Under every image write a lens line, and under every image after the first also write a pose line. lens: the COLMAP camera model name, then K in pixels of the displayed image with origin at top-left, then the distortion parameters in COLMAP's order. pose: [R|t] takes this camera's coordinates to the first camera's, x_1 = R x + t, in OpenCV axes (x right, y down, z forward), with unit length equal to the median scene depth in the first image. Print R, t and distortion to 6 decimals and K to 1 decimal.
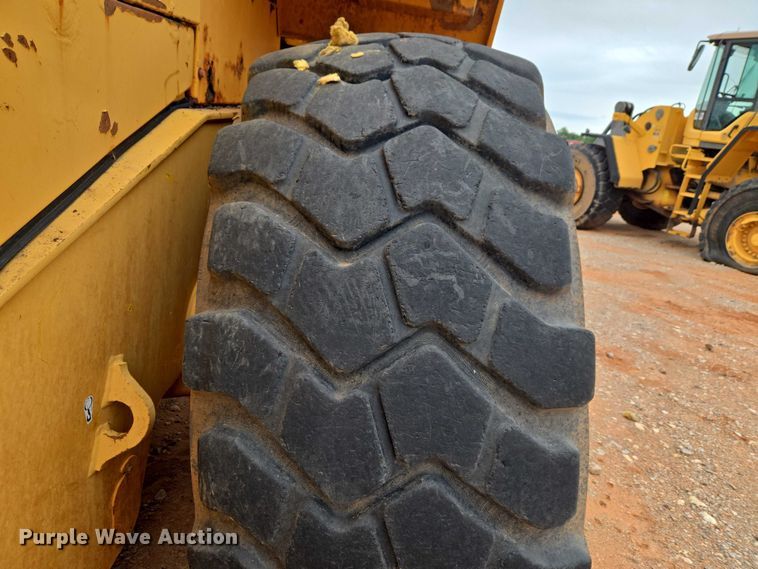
lens RADIAL K [[509.6, 0, 379.3], [0, 509.6, 274.9], [0, 0, 1]] dist [0.074467, -0.060498]
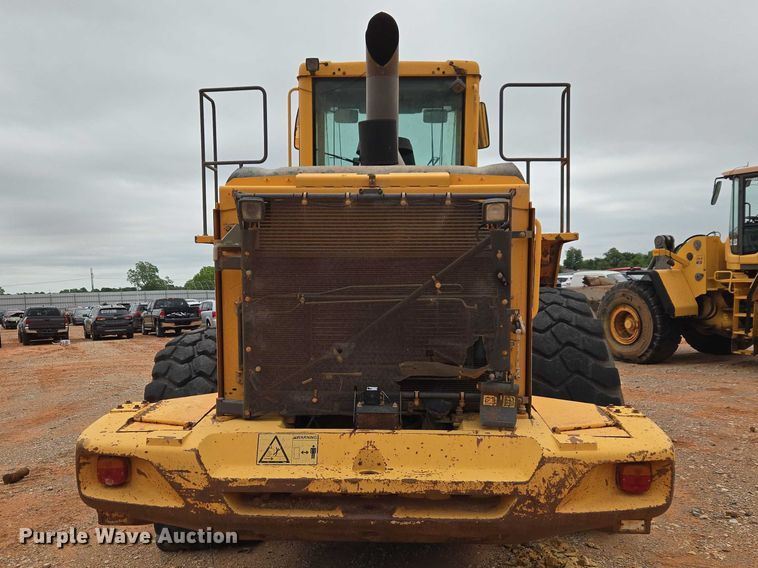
lens RADIAL K [[686.5, 0, 386.7], [0, 686.5, 335.1], [0, 0, 1]] dist [0.076757, 0.000000]
pose [[0.987794, -0.155765, 0.001089, -0.114969], [0.152731, 0.967138, -0.203269, 0.060594], [0.030609, 0.200954, 0.979122, -0.382385]]
